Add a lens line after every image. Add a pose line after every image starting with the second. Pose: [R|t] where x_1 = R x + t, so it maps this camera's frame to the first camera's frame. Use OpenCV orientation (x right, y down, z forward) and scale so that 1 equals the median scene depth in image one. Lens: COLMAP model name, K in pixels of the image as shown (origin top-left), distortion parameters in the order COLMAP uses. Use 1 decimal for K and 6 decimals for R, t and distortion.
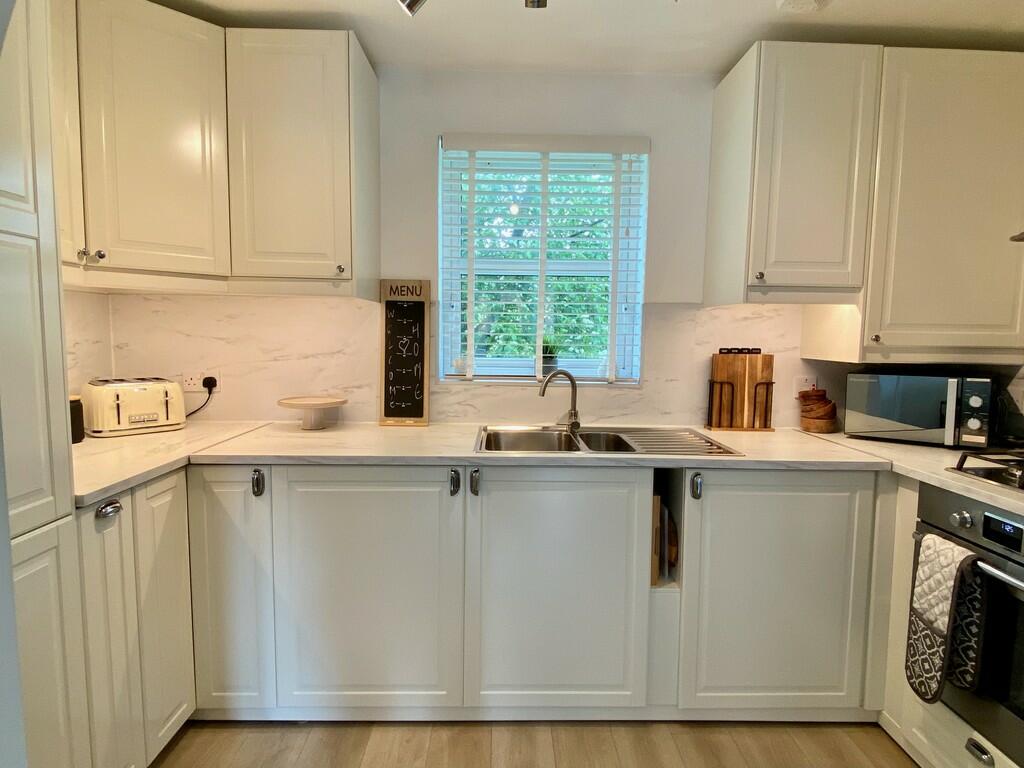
lens RADIAL K [[559.6, 0, 512.0], [0, 559.6, 384.0], [0, 0, 1]] dist [0.047362, -0.076567]
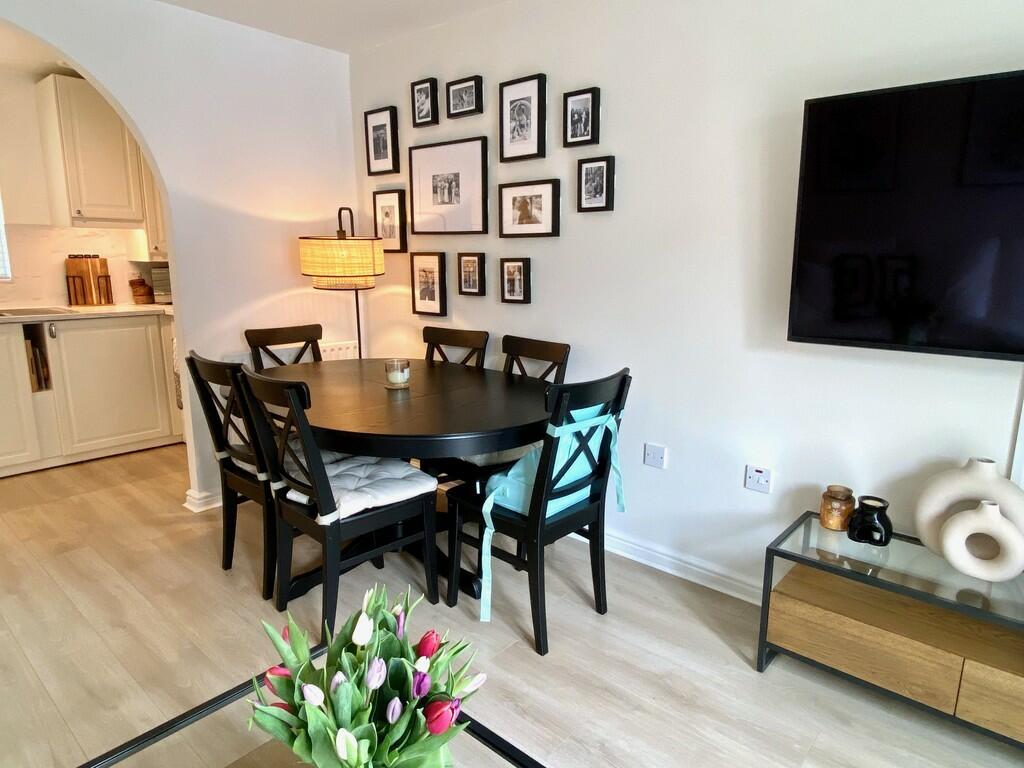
lens RADIAL K [[625.4, 0, 512.0], [0, 625.4, 384.0], [0, 0, 1]] dist [-0.002443, -0.000842]
pose [[0.671647, -0.155506, 0.724368, -0.127369], [0.064852, 0.986311, 0.151607, 0.113612], [-0.738028, -0.054849, 0.672537, -1.163976]]
